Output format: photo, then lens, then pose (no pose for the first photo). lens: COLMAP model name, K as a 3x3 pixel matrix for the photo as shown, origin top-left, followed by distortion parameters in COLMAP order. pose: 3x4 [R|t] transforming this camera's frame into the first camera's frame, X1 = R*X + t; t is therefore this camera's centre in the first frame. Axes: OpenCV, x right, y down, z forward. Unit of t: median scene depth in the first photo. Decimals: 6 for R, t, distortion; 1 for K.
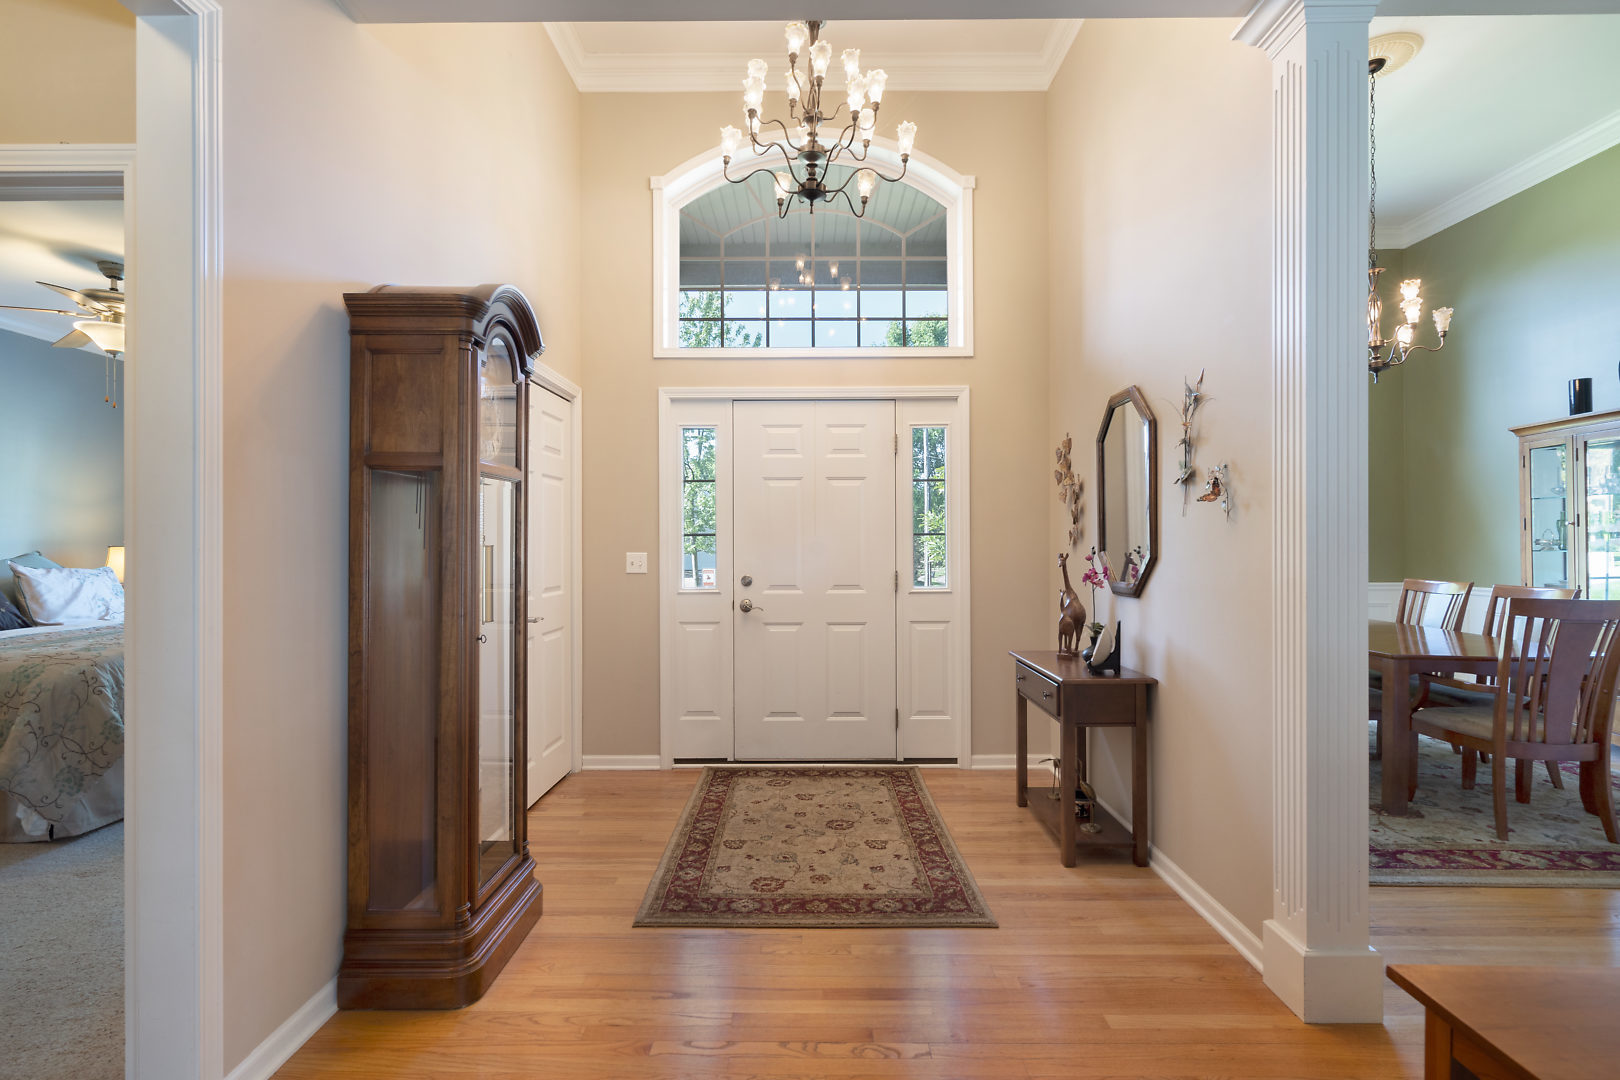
lens RADIAL K [[742.0, 0, 797.7], [0, 742.0, 539.1], [0, 0, 1]] dist [0.002176, 0.000188]
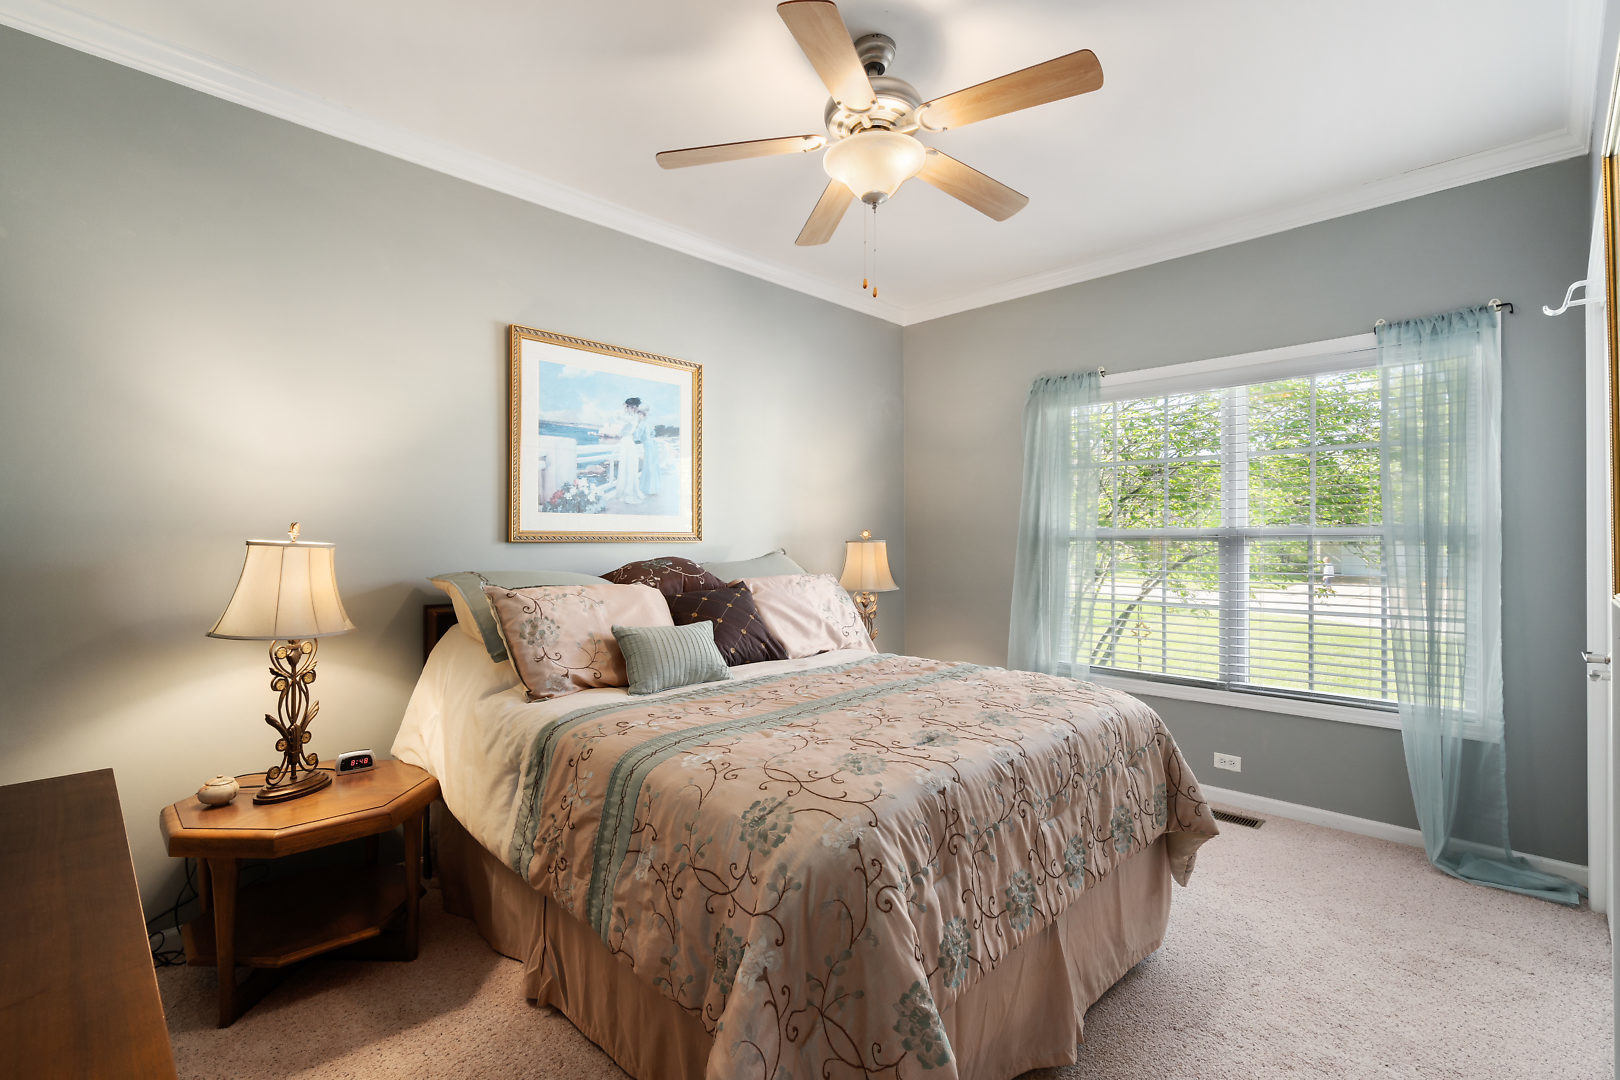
lens RADIAL K [[742.0, 0, 806.3], [0, 742.0, 535.4], [0, 0, 1]] dist [0.002176, 0.000188]
pose [[0.723041, 0.001565, -0.690804, -0.654433], [0.001525, 0.999991, 0.003862, 0.004410], [0.690804, -0.003846, 0.723032, 0.641869]]
